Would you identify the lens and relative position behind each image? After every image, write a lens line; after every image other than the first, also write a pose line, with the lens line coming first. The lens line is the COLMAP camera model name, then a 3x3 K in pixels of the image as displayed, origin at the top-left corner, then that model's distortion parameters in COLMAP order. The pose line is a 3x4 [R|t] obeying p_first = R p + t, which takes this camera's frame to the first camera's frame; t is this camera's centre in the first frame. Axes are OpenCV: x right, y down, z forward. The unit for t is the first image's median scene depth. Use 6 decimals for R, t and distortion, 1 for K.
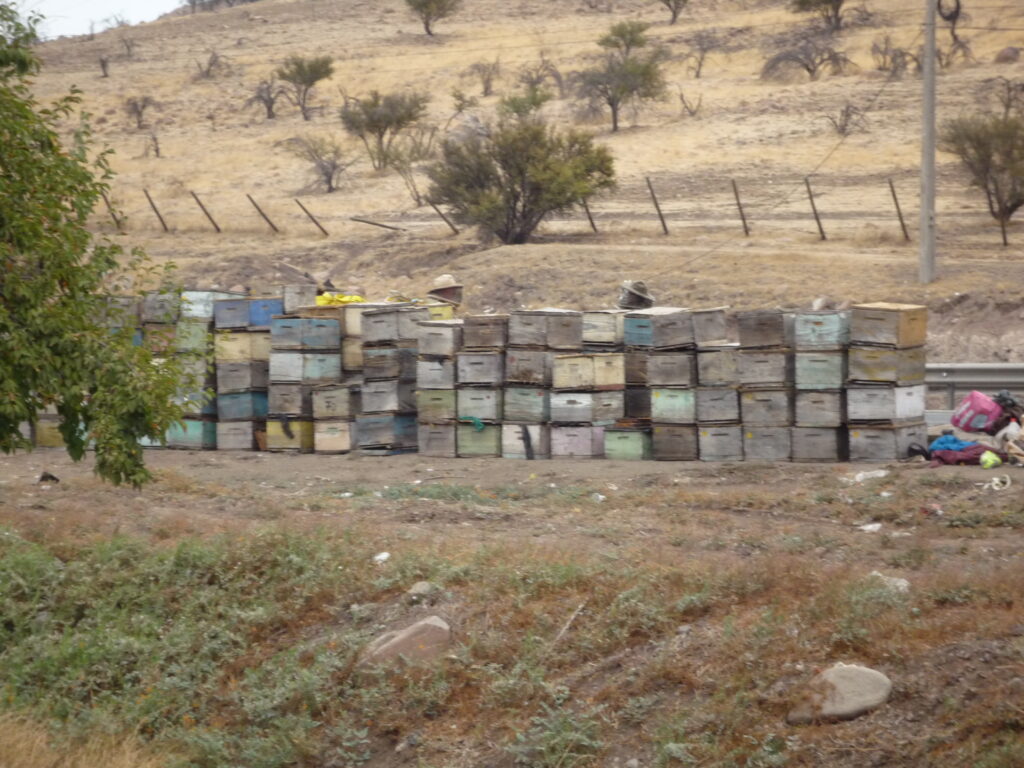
lens RADIAL K [[2940.7, 0, 510.9], [0, 2940.7, 386.2], [0, 0, 1]] dist [0.126521, 0.000000]
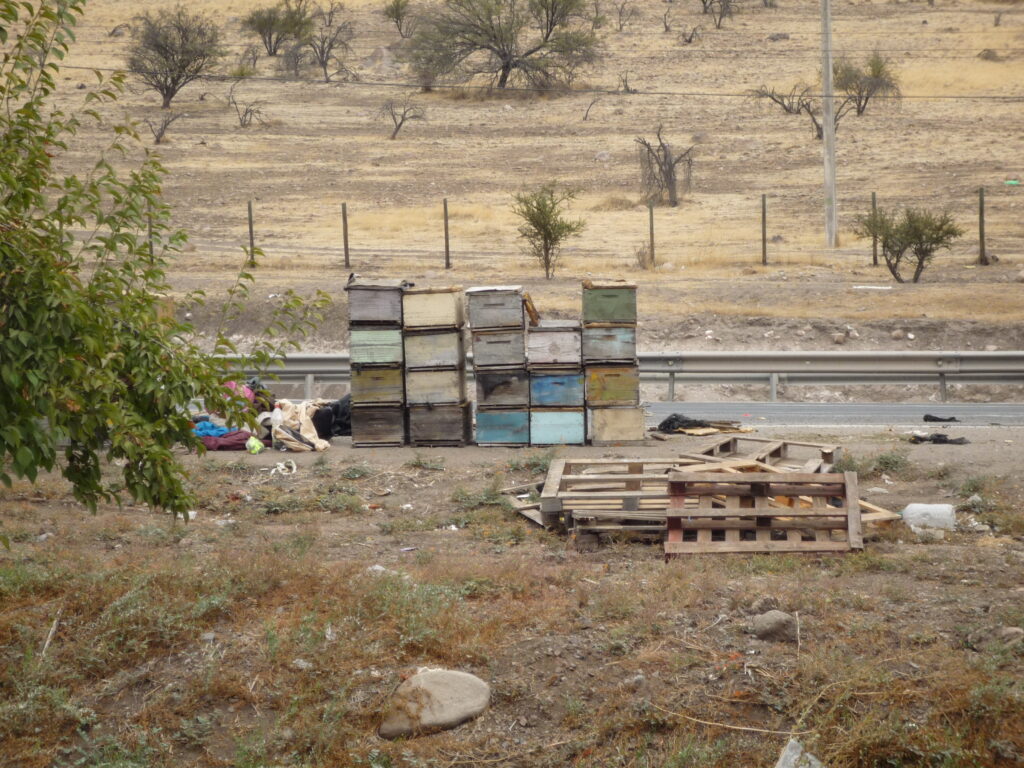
lens RADIAL K [[2475.7, 0, 512.4], [0, 2475.7, 380.9], [0, 0, 1]] dist [0.198452, 0.000000]
pose [[0.897681, -0.001714, 0.440643, -0.207339], [0.000209, 0.999994, 0.003465, -0.000811], [-0.440646, -0.003019, 0.897676, 0.264600]]
